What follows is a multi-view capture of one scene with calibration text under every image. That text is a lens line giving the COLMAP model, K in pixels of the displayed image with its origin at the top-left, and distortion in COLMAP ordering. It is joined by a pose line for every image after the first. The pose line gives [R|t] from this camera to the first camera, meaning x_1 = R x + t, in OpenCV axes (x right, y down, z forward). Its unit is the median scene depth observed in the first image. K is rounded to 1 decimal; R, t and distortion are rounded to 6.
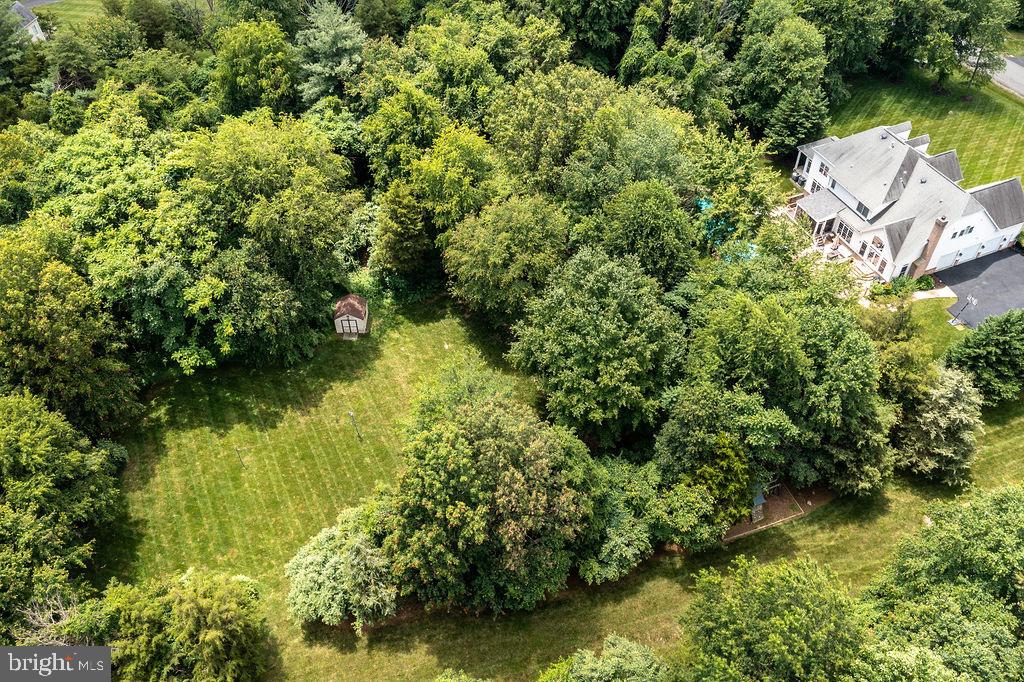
lens RADIAL K [[819.7, 0, 516.4], [0, 819.7, 343.7], [0, 0, 1]] dist [0.020524, 0.006907]
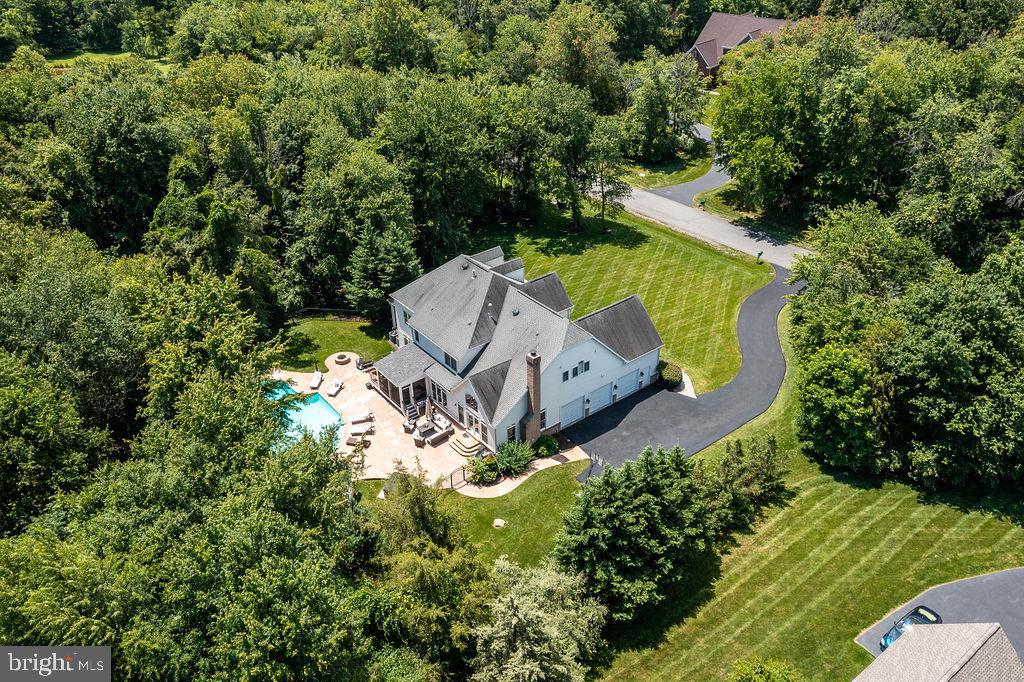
lens RADIAL K [[819.7, 0, 516.4], [0, 819.7, 343.7], [0, 0, 1]] dist [0.020524, 0.006907]
pose [[0.965366, -0.136136, 0.222567, 0.317871], [0.189384, 0.952401, -0.238886, 0.006718], [-0.179452, 0.272763, 0.945197, 0.299429]]
